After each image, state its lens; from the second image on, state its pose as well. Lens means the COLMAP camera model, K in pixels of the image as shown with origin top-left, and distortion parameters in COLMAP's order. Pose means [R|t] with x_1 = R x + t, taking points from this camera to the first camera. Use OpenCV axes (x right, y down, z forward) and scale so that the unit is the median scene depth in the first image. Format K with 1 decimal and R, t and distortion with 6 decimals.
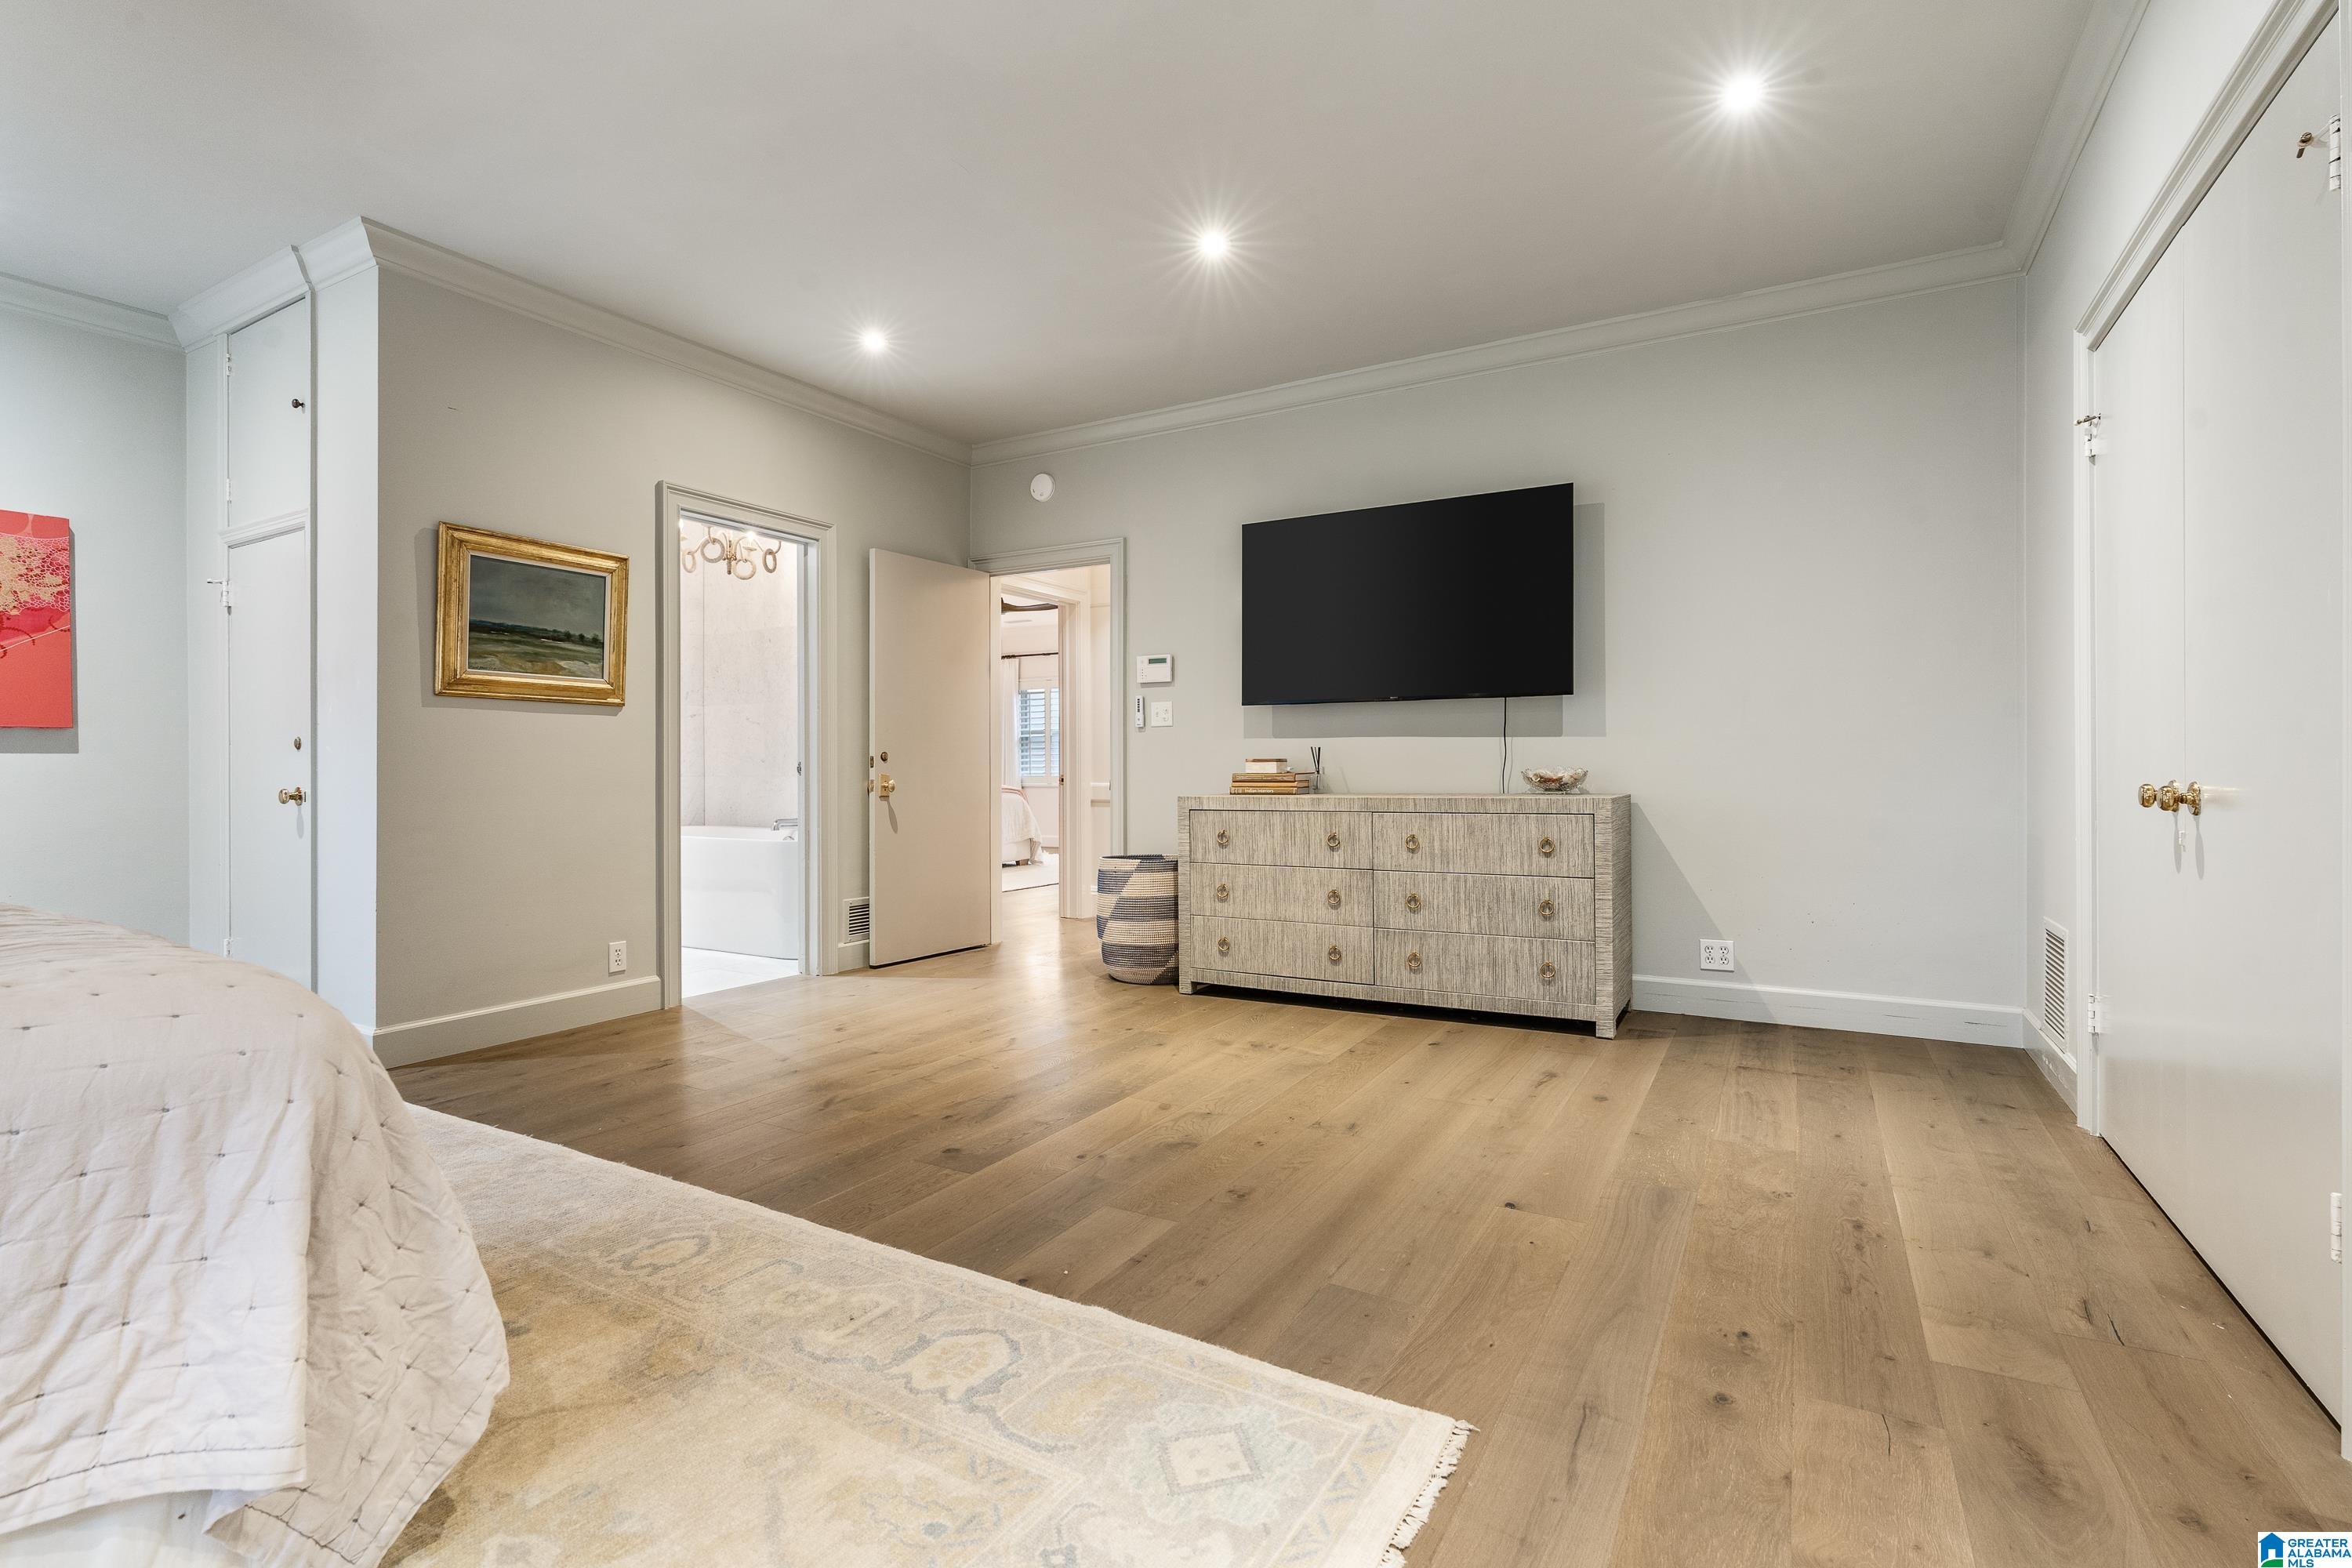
lens RADIAL K [[1112.4, 0, 1164.6], [0, 1112.4, 770.2], [0, 0, 1]] dist [-0.014491, 0.001175]
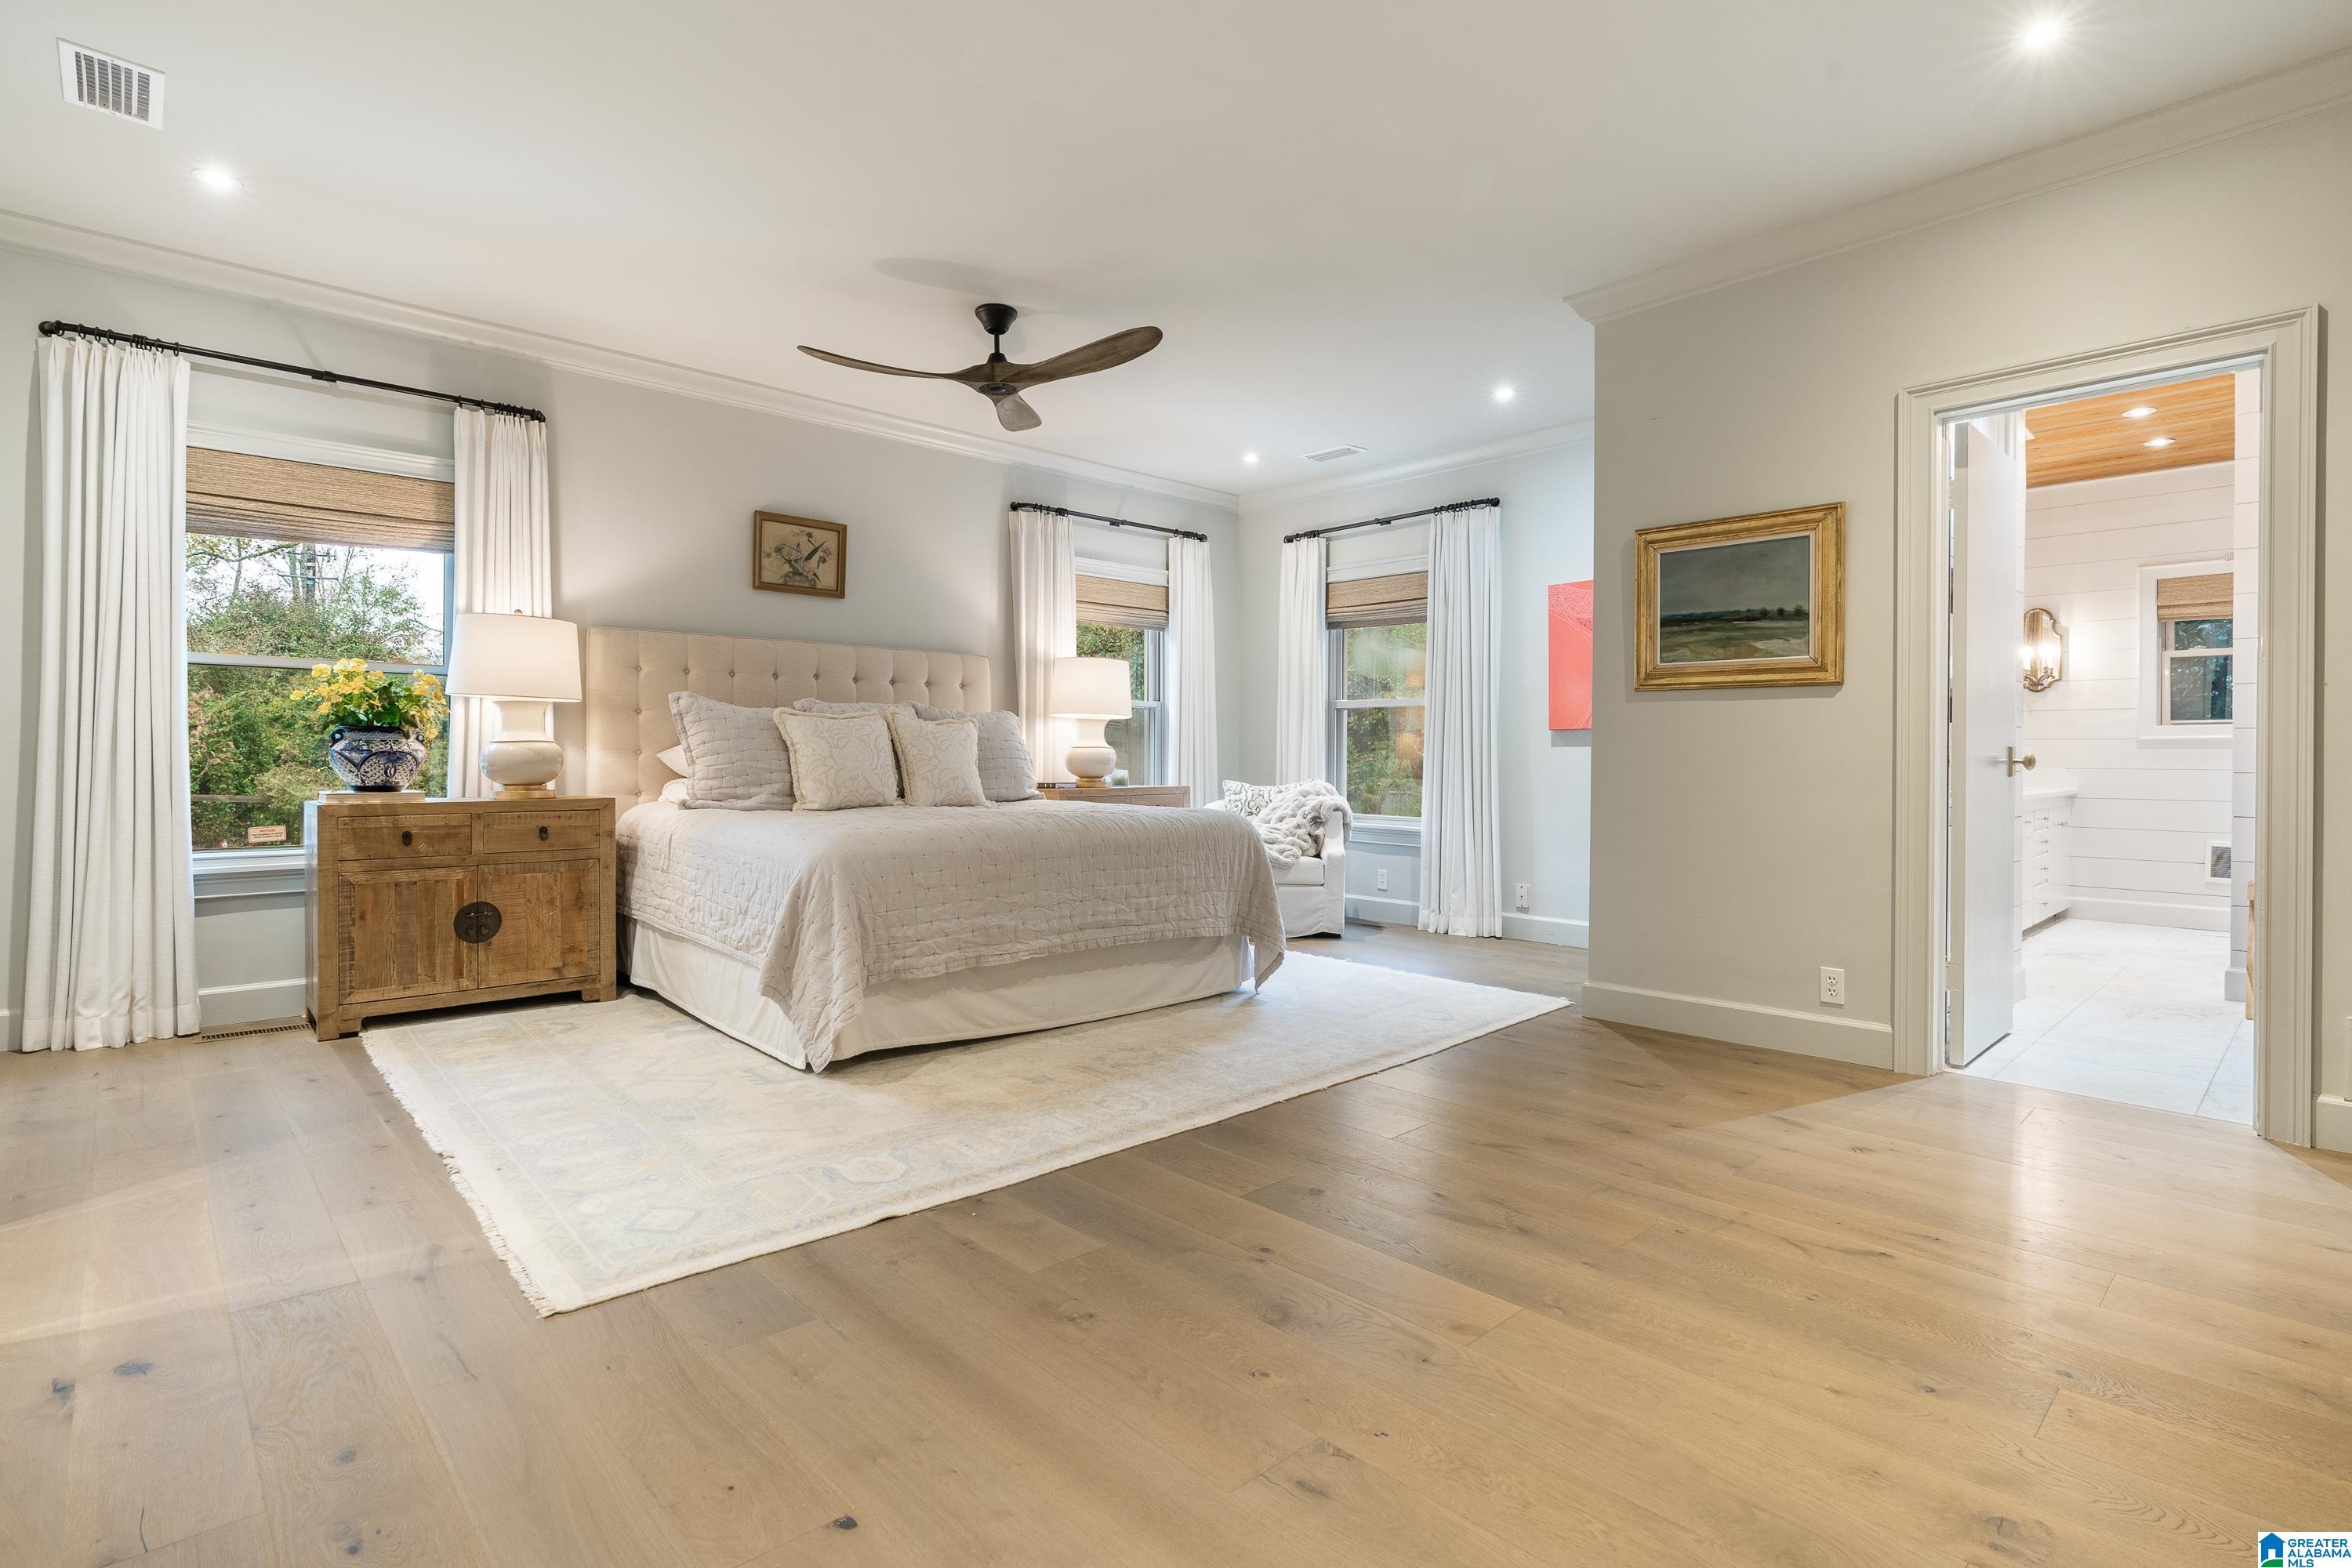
lens RADIAL K [[1176.4, 0, 1175.8], [0, 1176.4, 764.9], [0, 0, 1]] dist [-0.010181, 0.000094]
pose [[-0.309934, 0.009158, -0.950714, 0.574610], [-0.005851, 0.999916, 0.011539, -0.006239], [0.950740, 0.009139, -0.309854, 0.929045]]
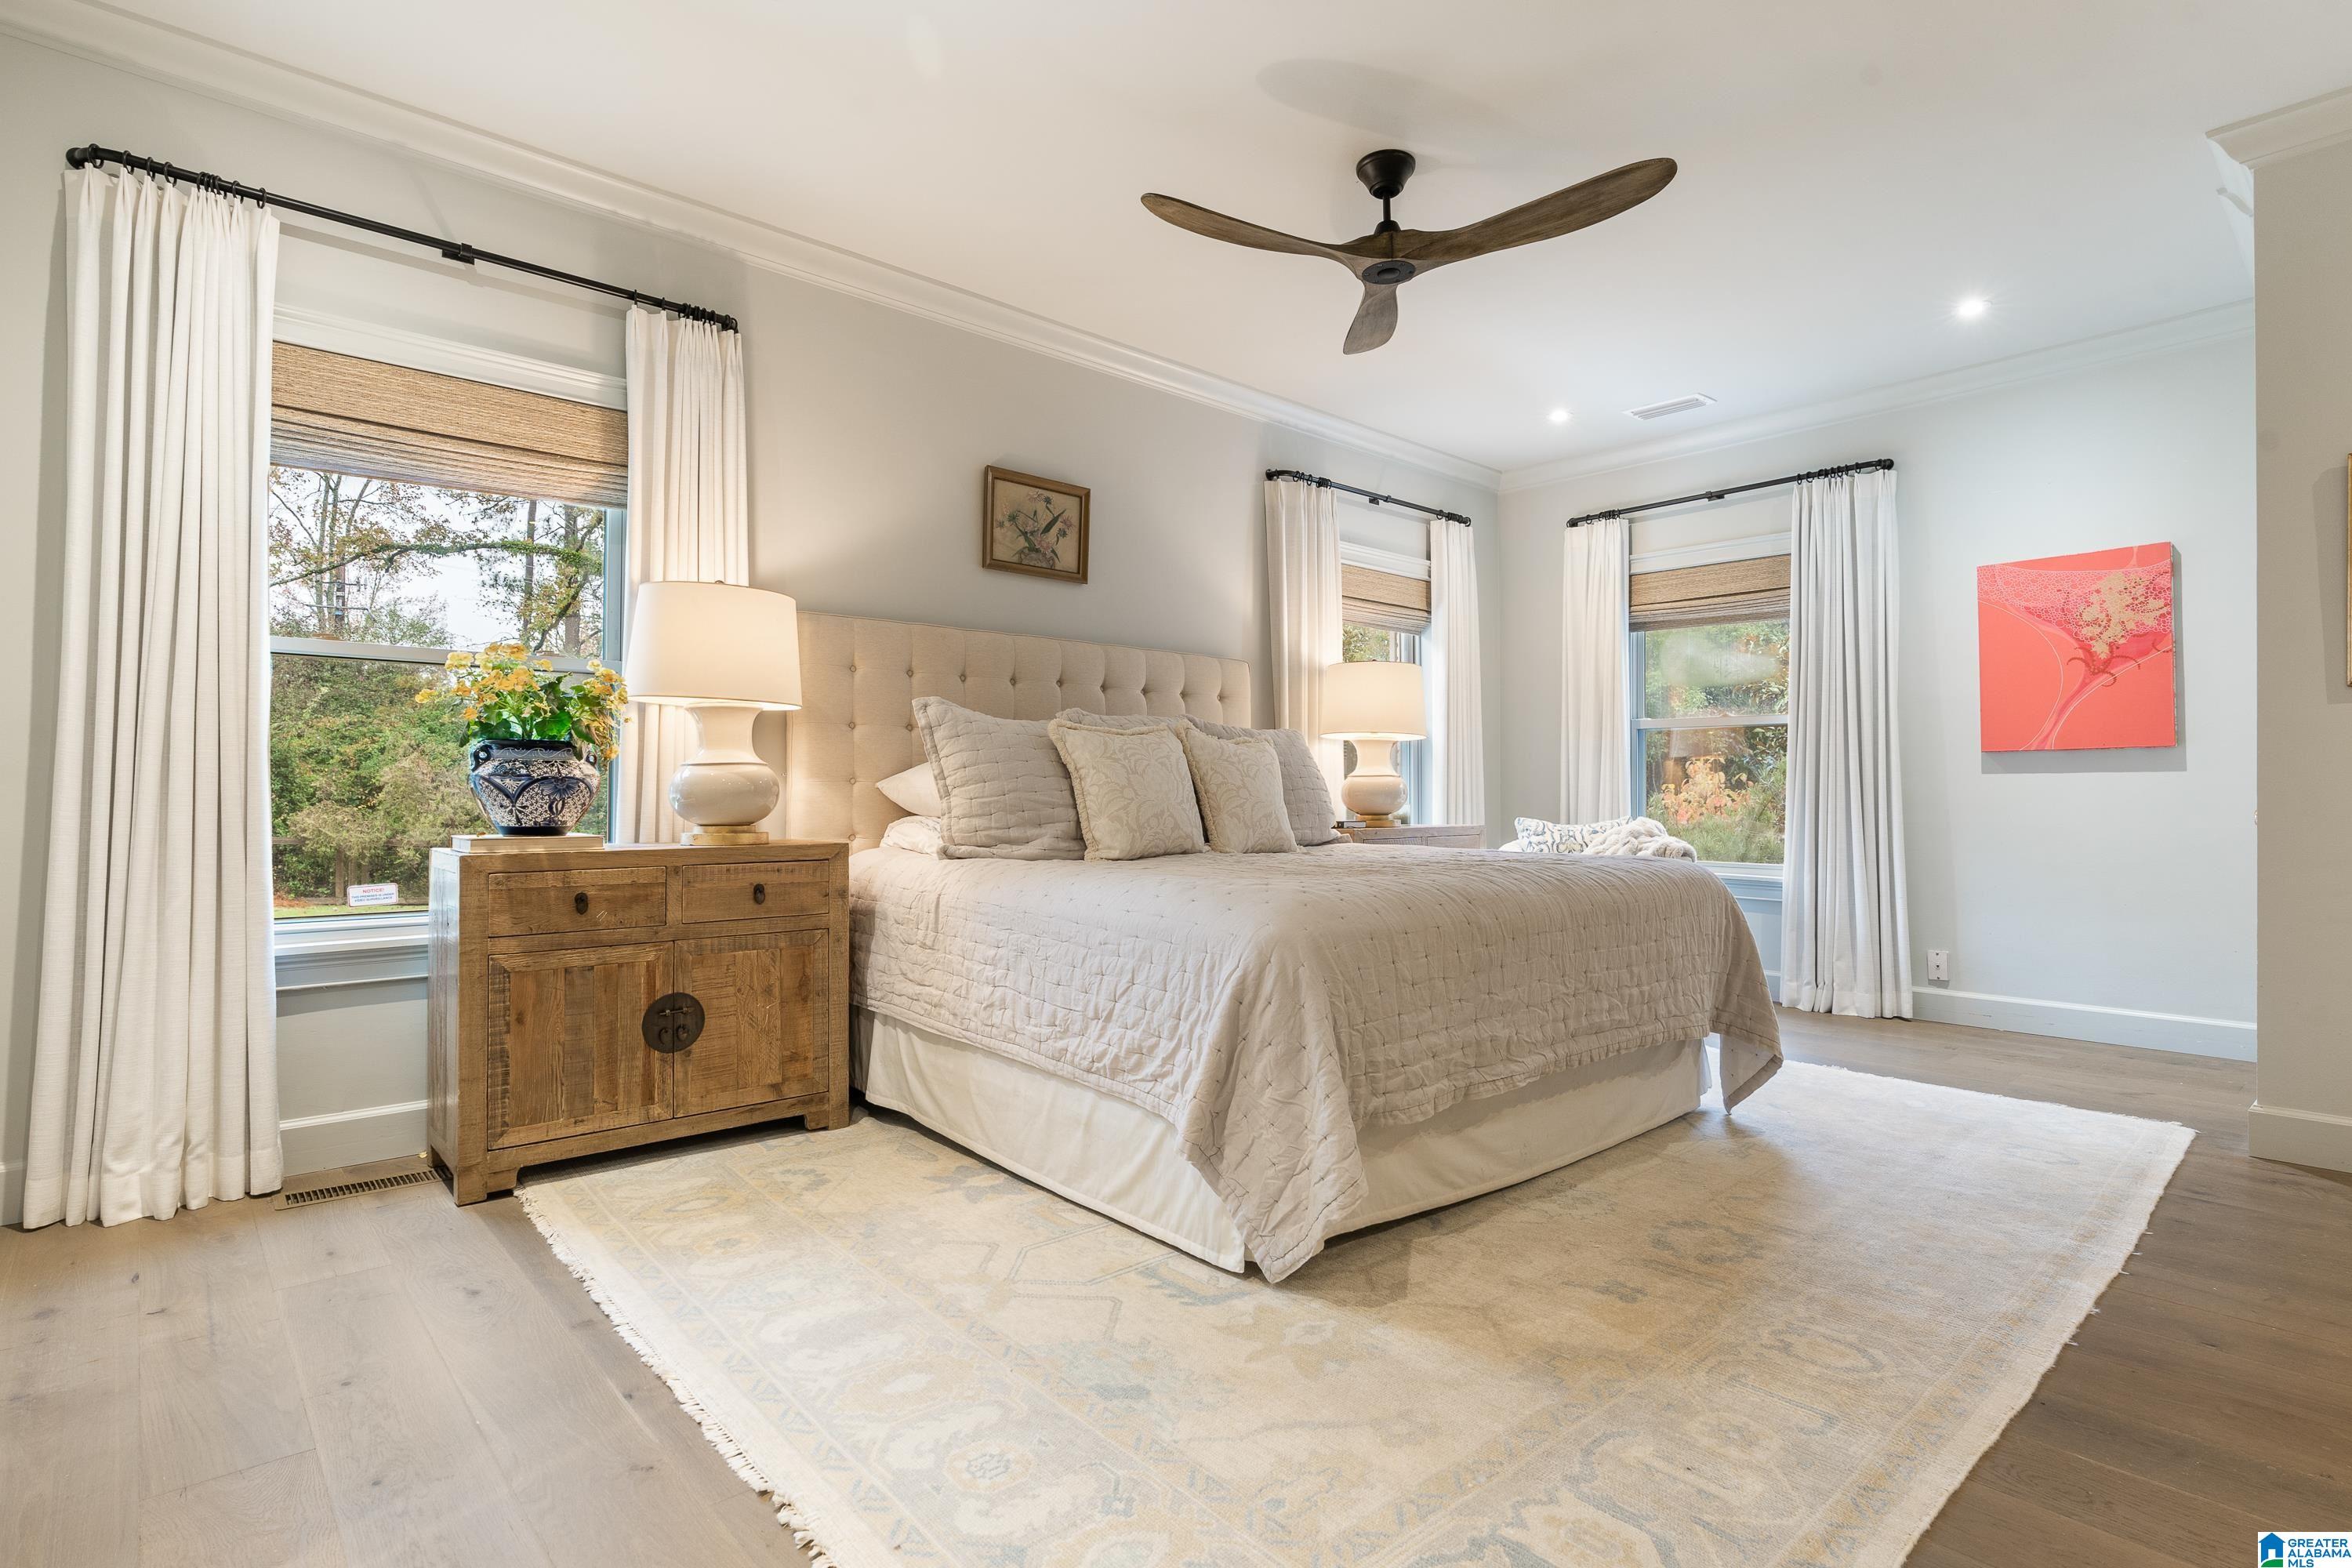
lens RADIAL K [[1176.4, 0, 1163.9], [0, 1176.4, 780.1], [0, 0, 1]] dist [-0.010181, 0.000094]
pose [[-0.323373, -0.008765, -0.946231, 0.344717], [-0.004128, 0.999961, -0.007852, 0.004961], [0.946262, 0.001367, -0.323397, 0.493456]]
